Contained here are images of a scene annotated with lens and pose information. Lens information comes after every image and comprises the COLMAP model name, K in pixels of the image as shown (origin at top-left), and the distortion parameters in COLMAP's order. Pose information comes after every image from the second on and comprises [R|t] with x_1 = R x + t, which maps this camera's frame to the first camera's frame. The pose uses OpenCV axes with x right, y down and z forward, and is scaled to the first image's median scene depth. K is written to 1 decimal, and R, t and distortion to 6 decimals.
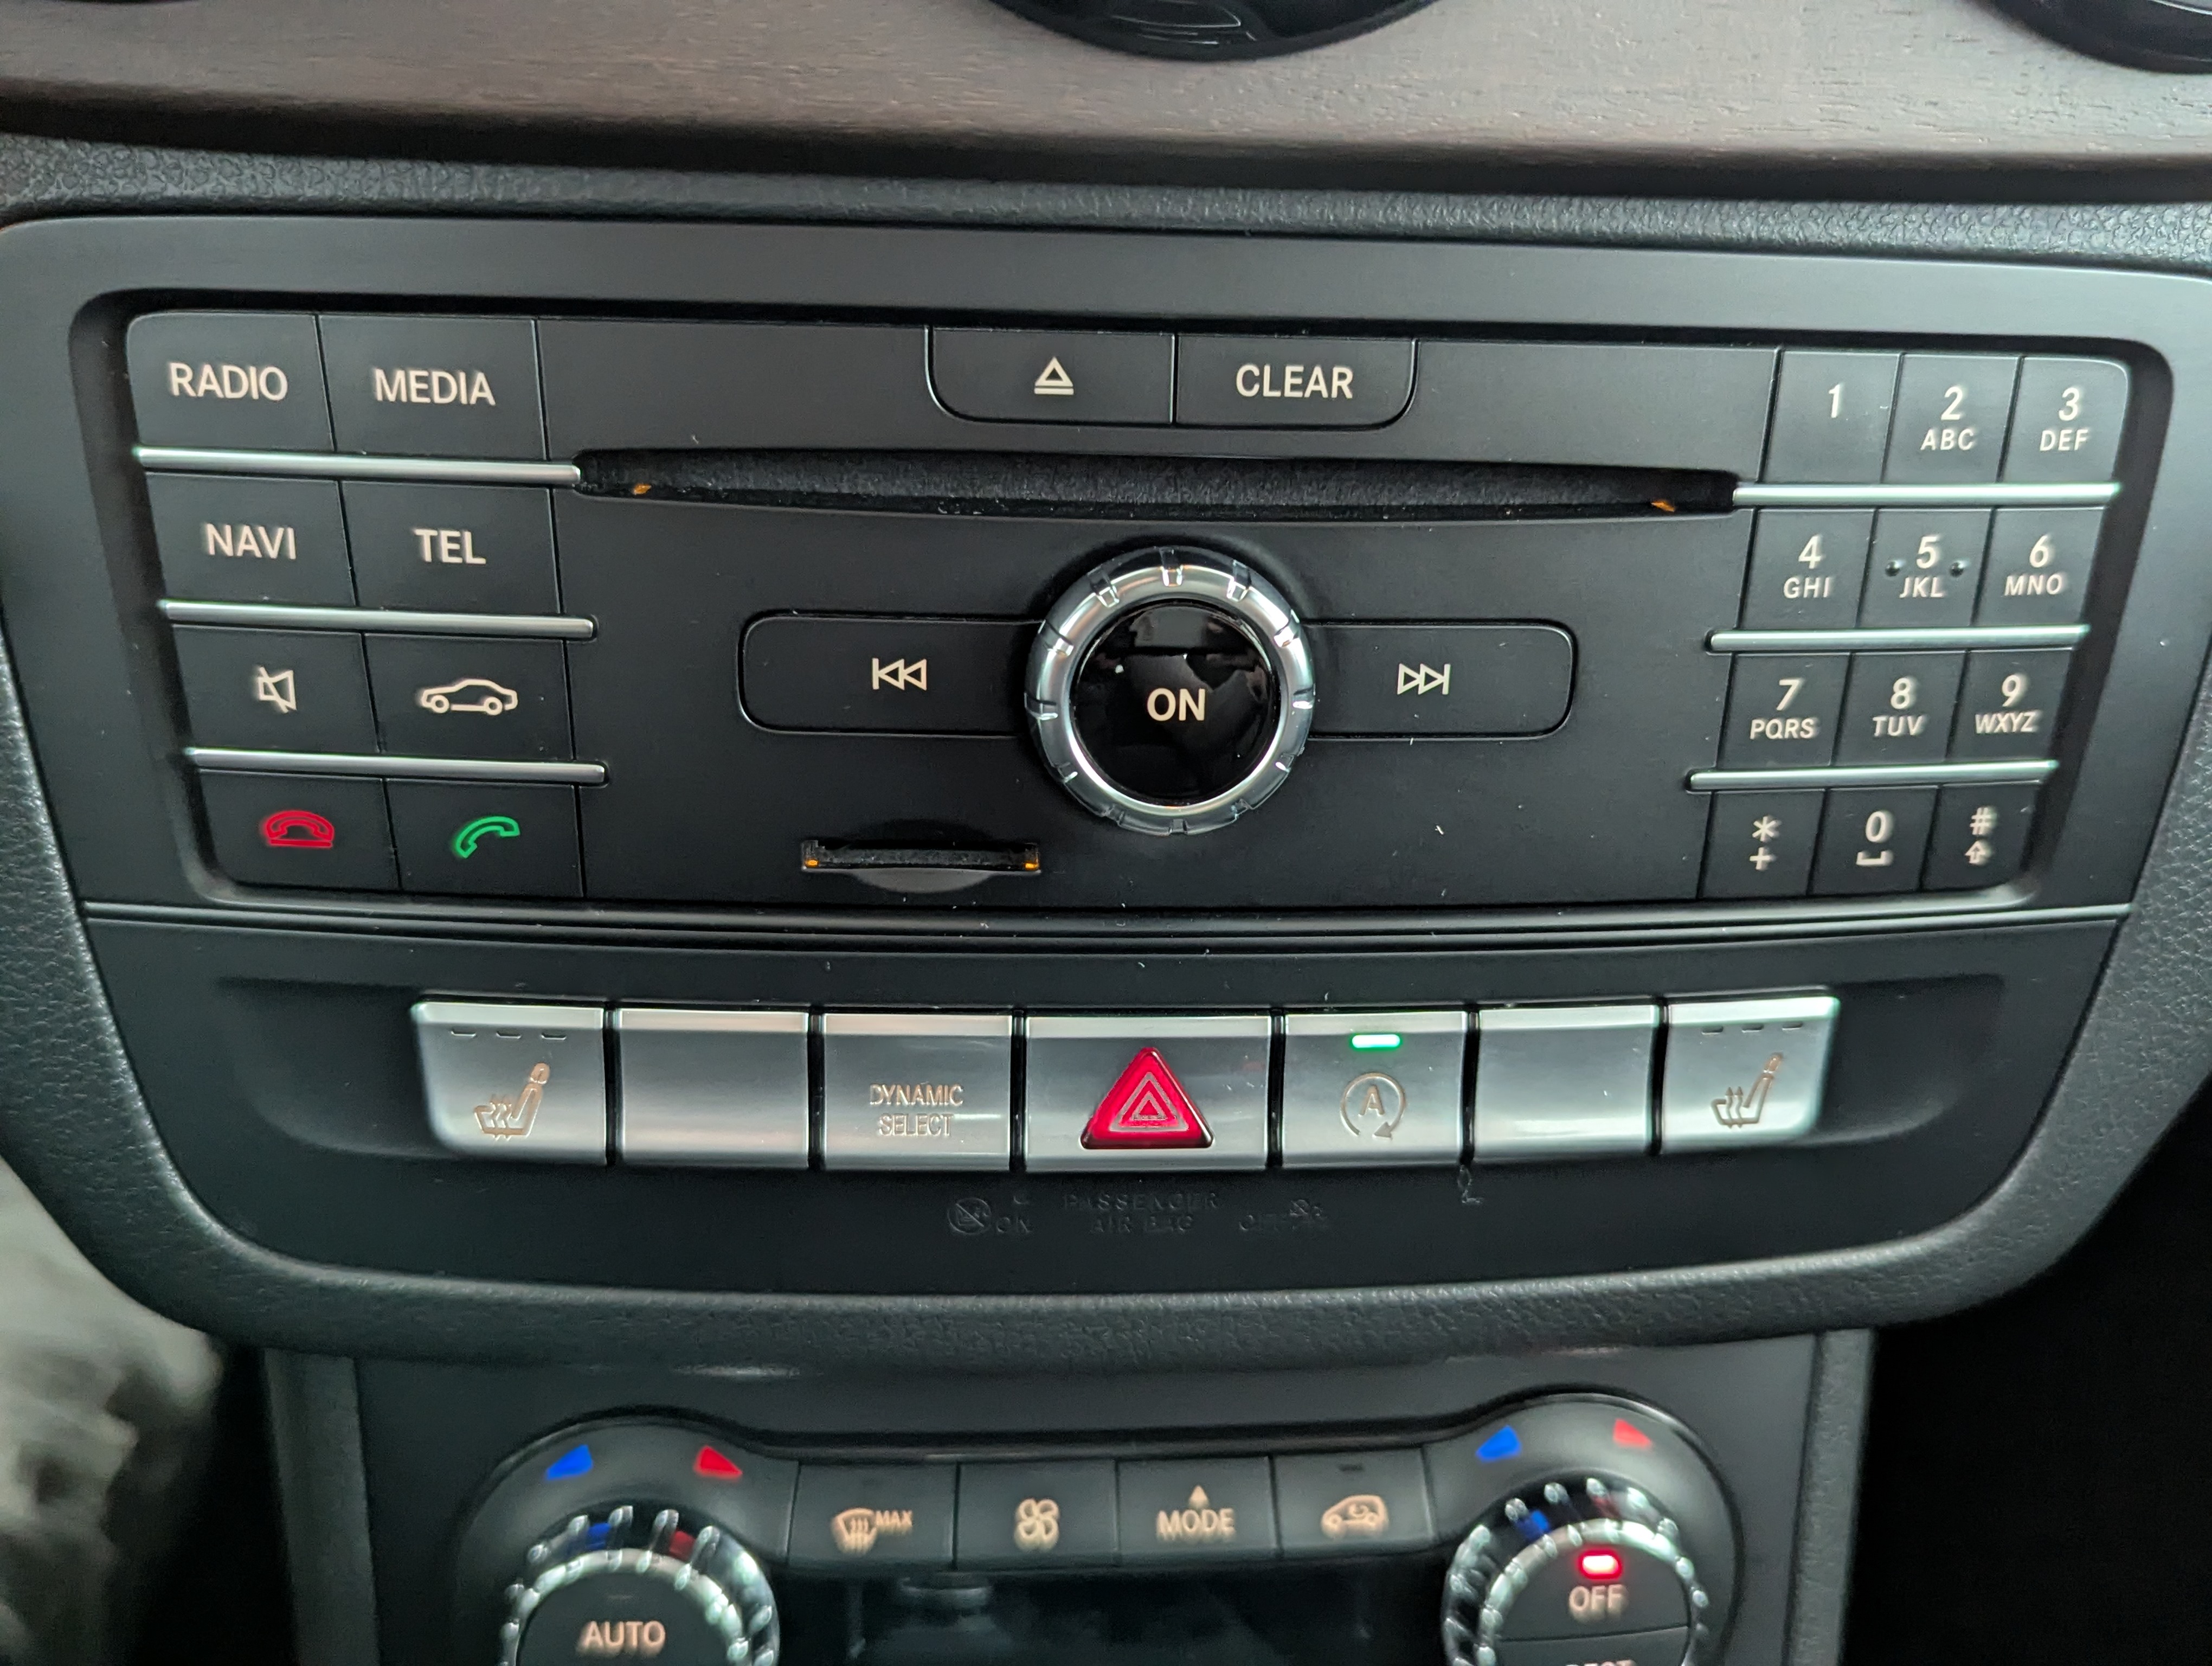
lens RADIAL K [[2183.7, 0, 1101.9], [0, 2183.7, 847.5], [0, 0, 1]] dist [0.035472, 0.000000]
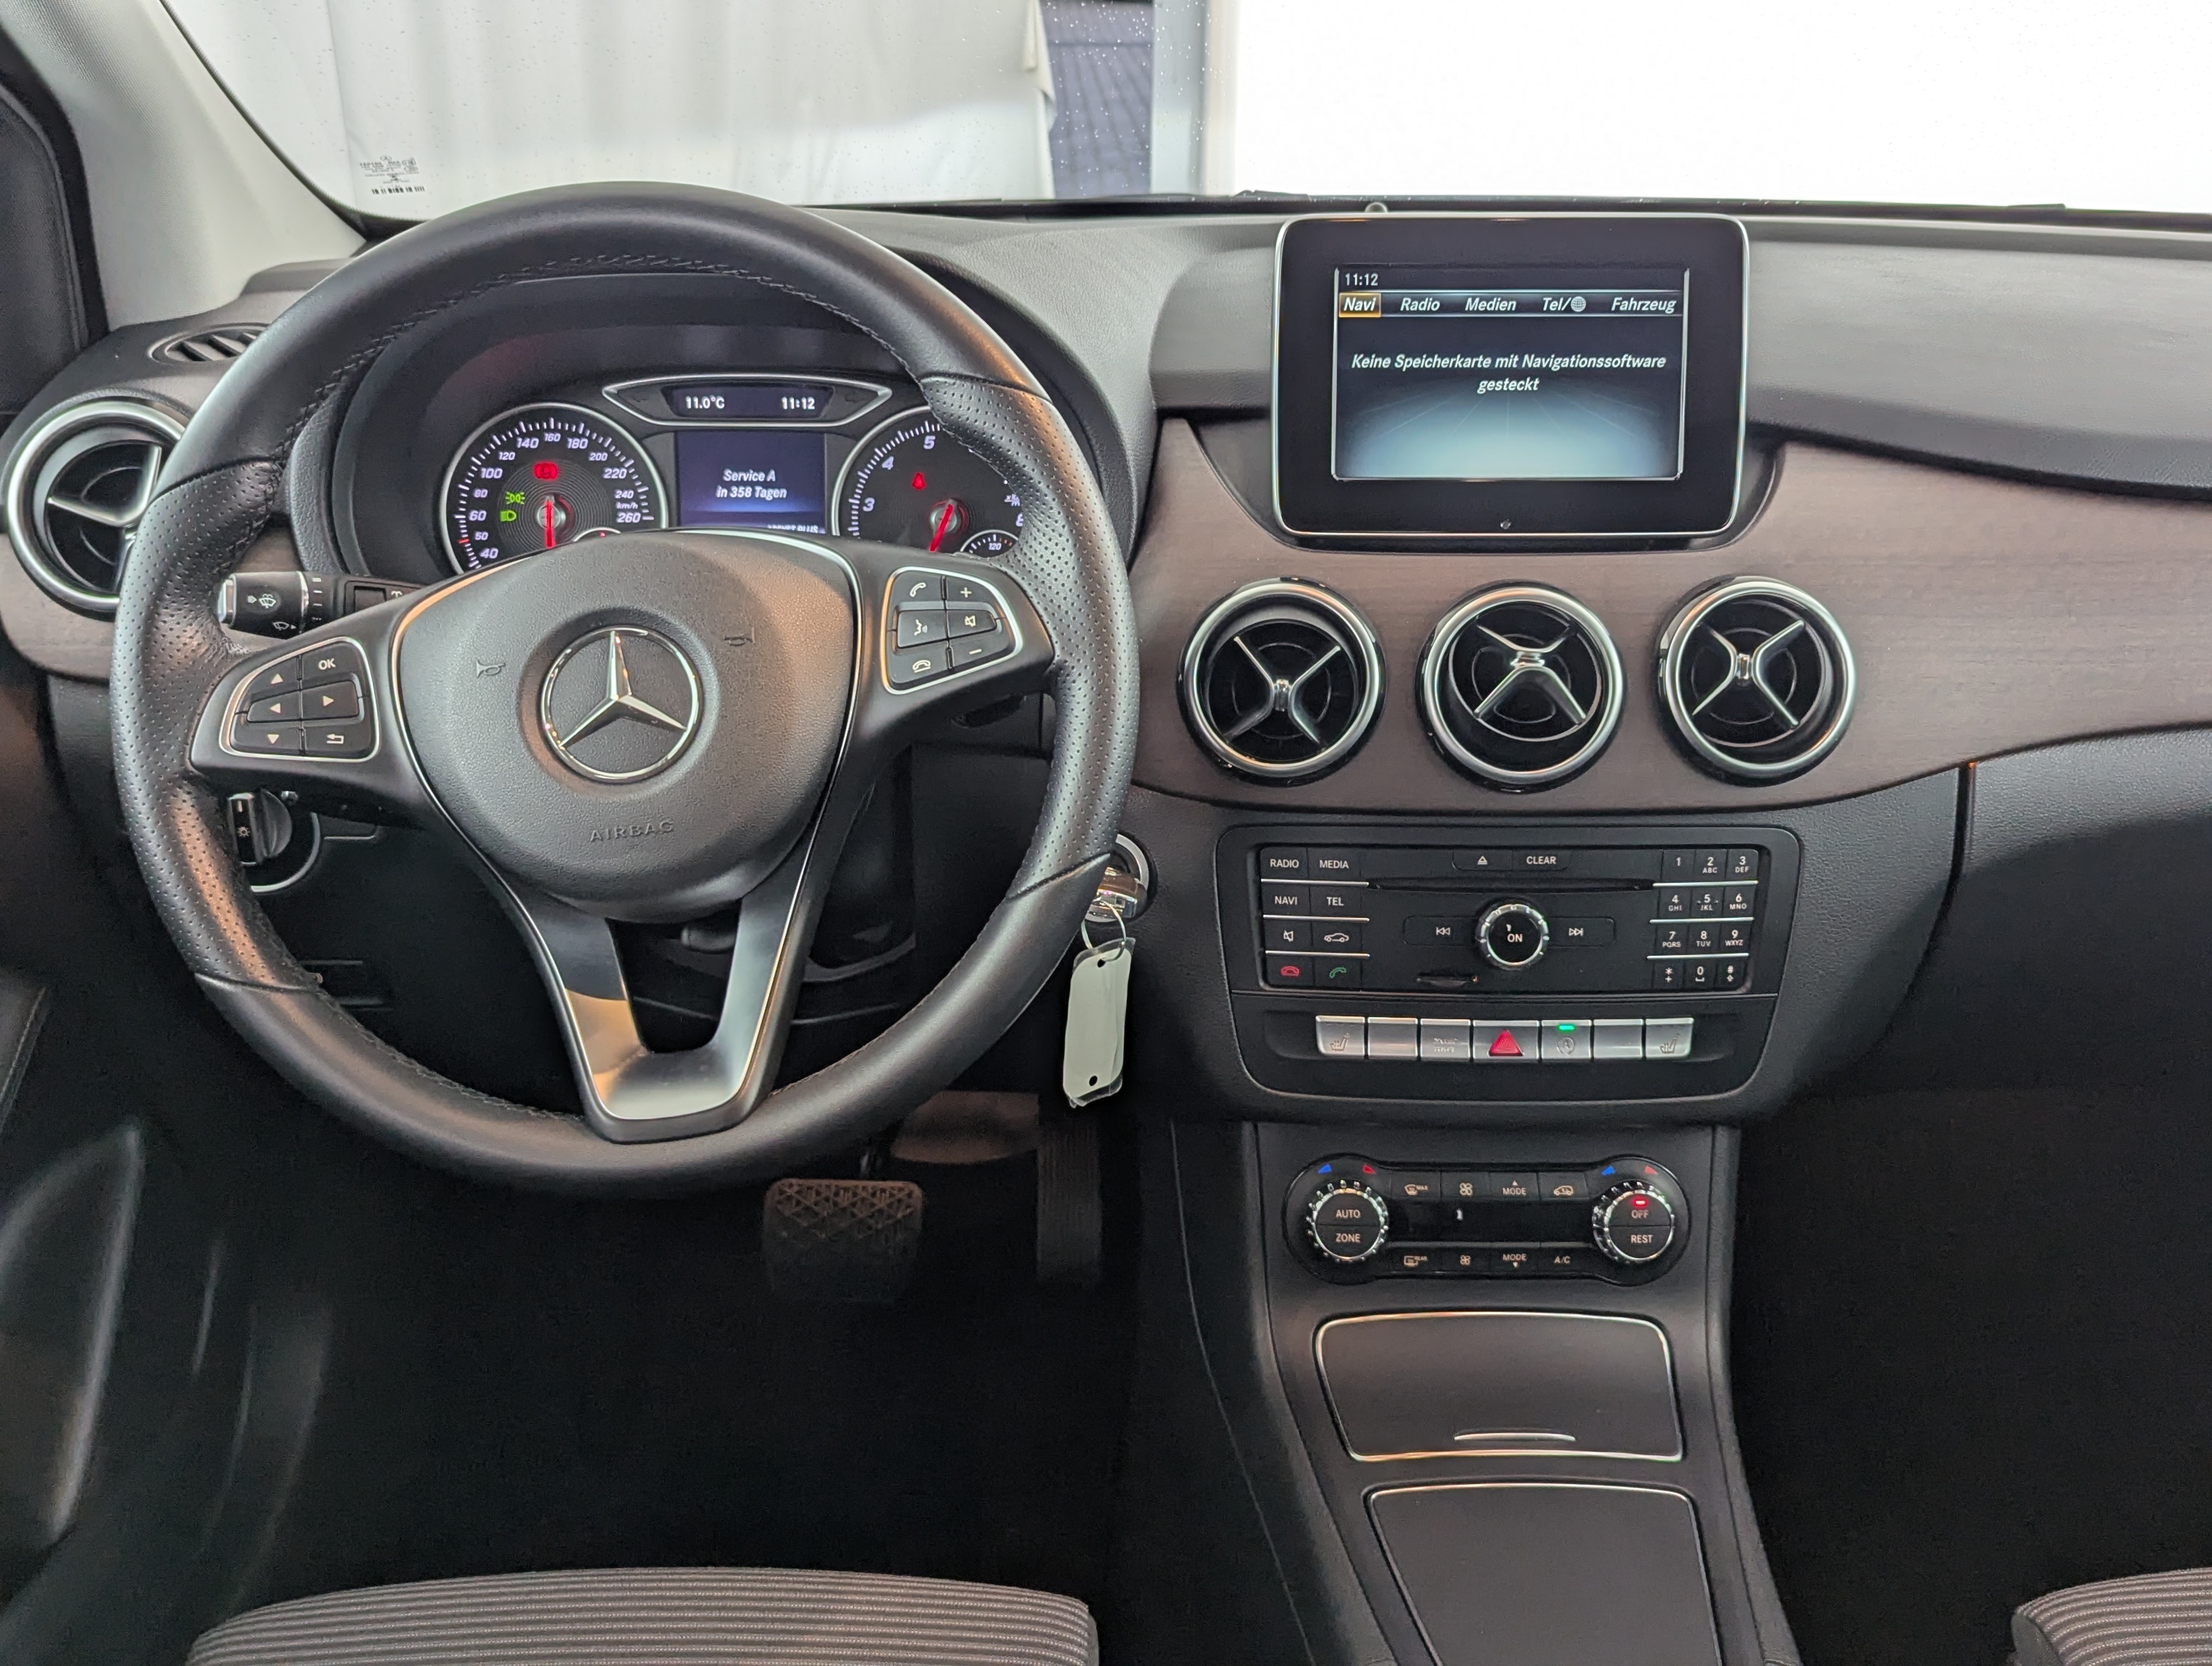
lens RADIAL K [[2183.7, 0, 1099.5], [0, 2183.7, 813.4], [0, 0, 1]] dist [0.035472, 0.000000]
pose [[0.996972, -0.012007, -0.076834, -0.389348], [0.001448, 0.990705, -0.136023, 0.238159], [0.077753, 0.135500, 0.987722, -2.889003]]
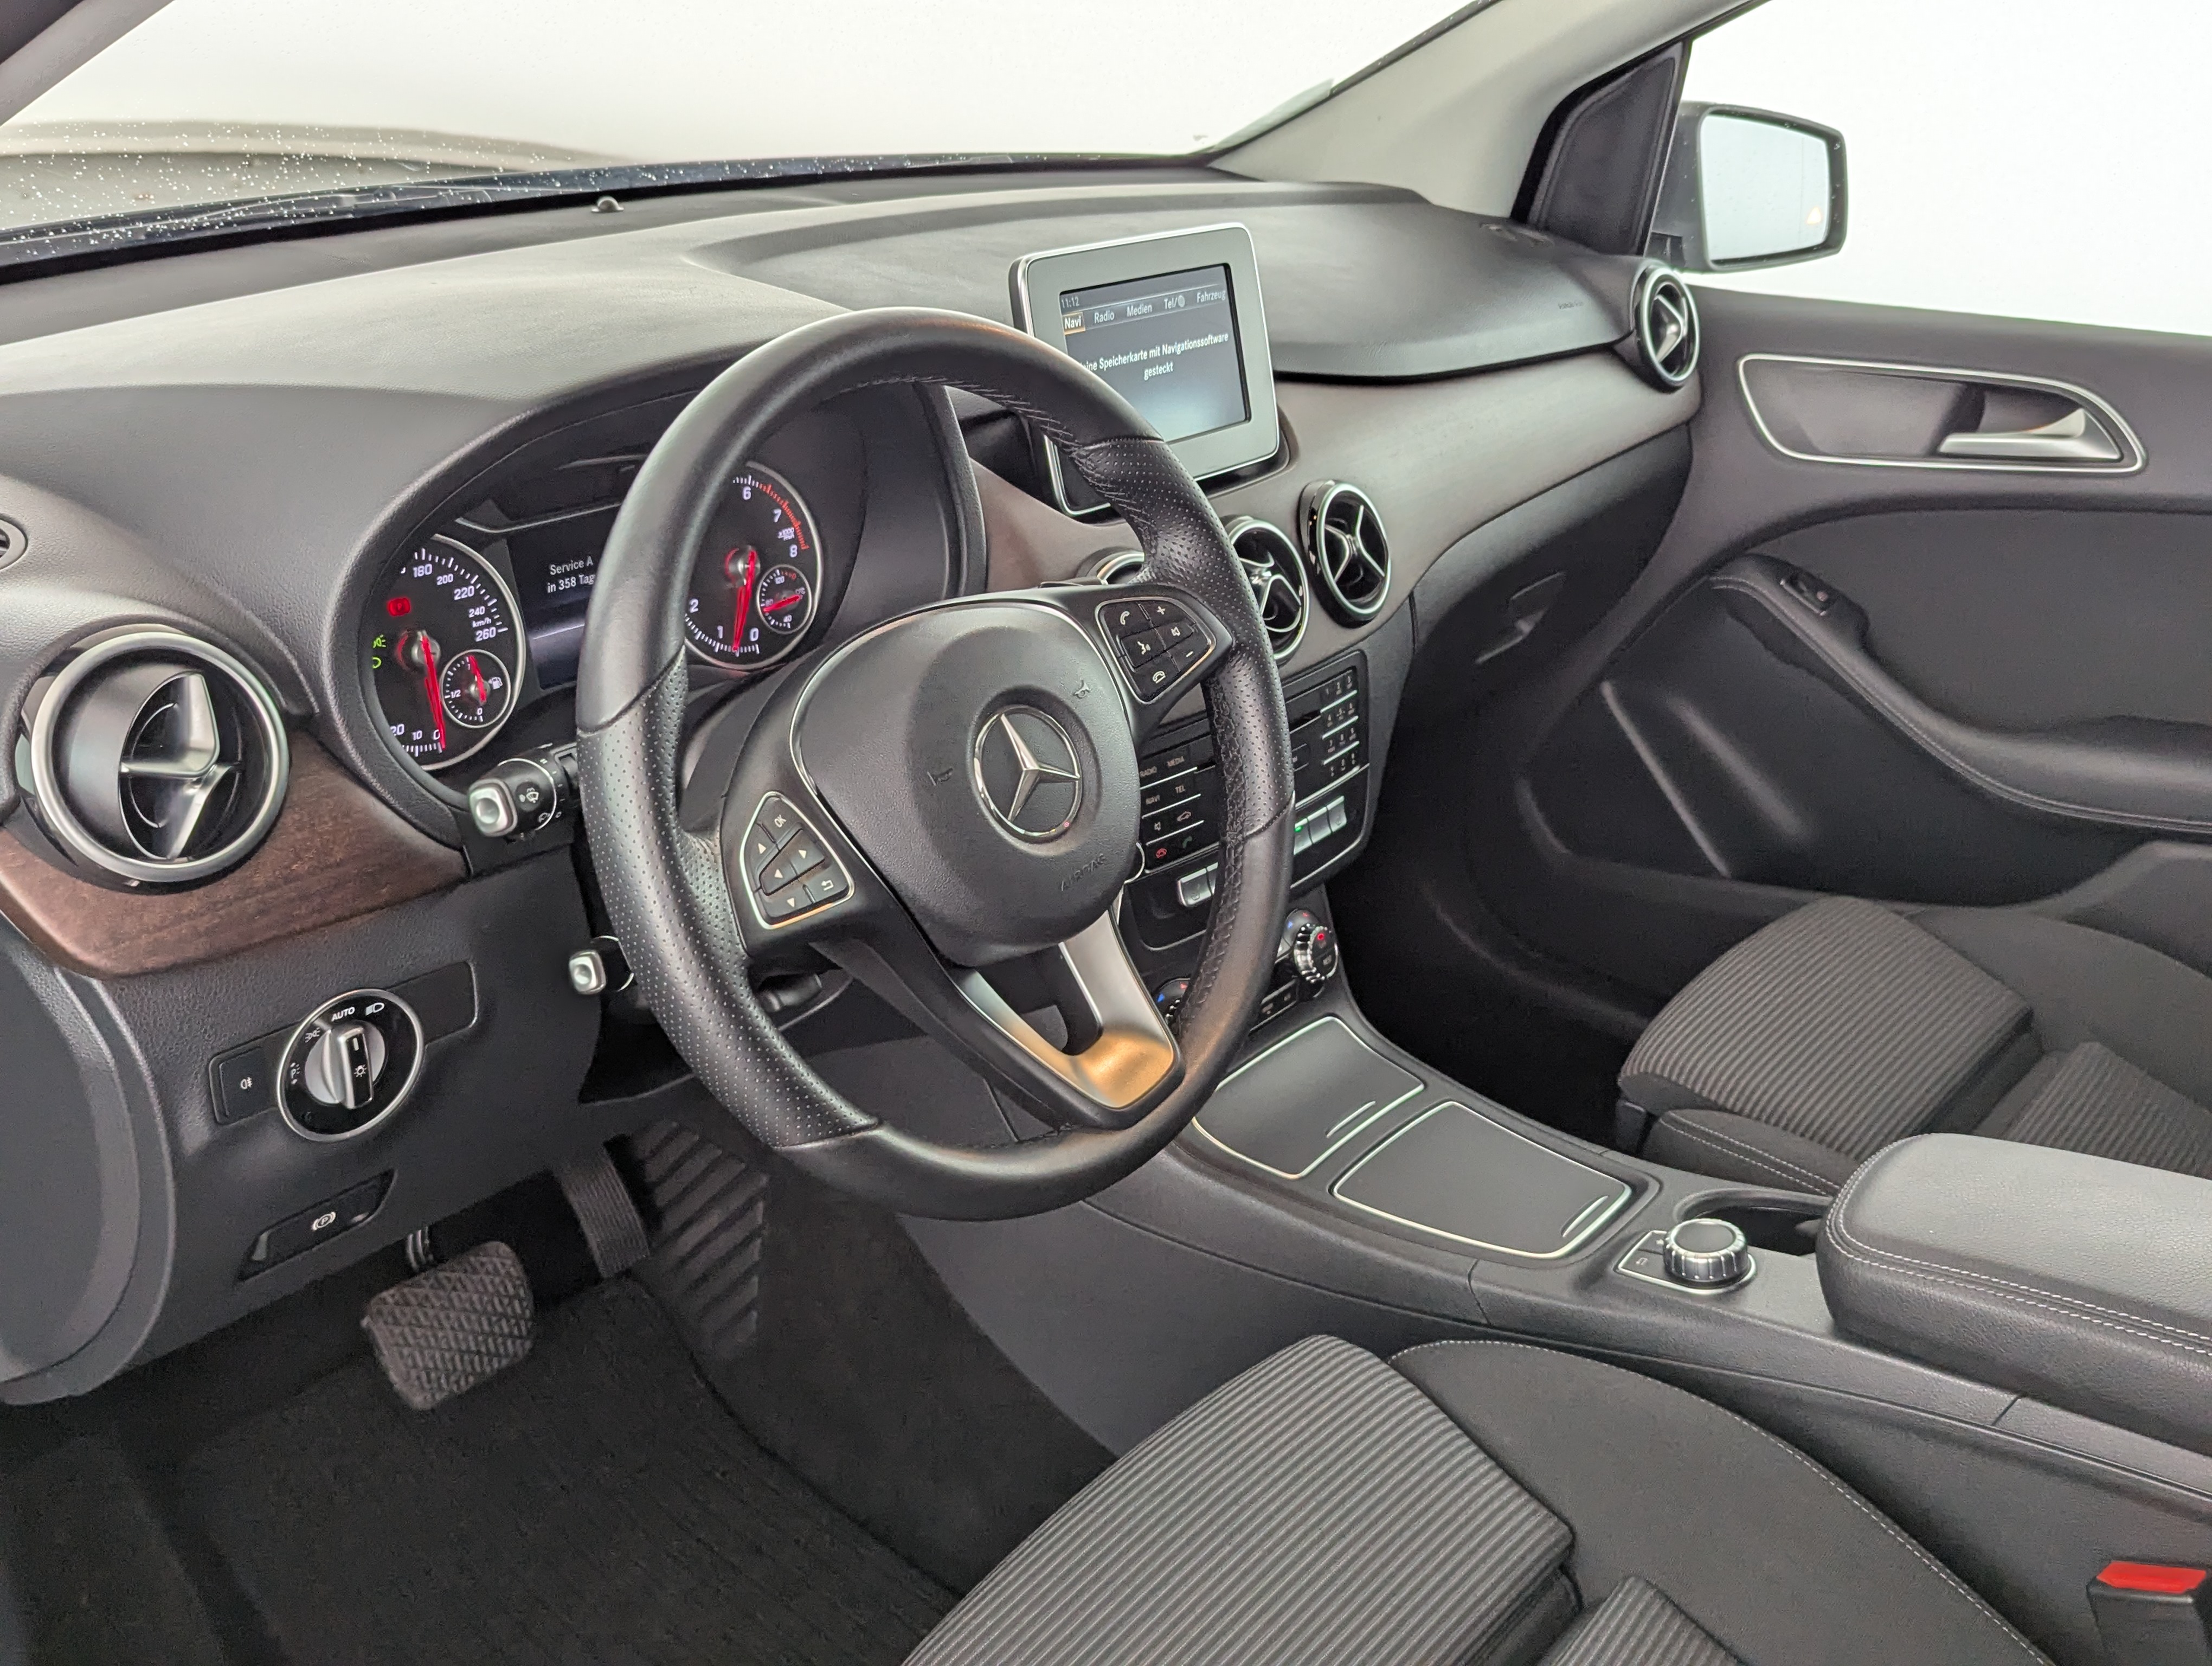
lens RADIAL K [[2183.7, 0, 1169.6], [0, 2183.7, 801.2], [0, 0, 1]] dist [0.035472, 0.000000]
pose [[0.675640, -0.306229, 0.670623, -3.569556], [0.338591, 0.936930, 0.086710, -0.531652], [-0.654879, 0.168482, 0.736714, -2.650113]]
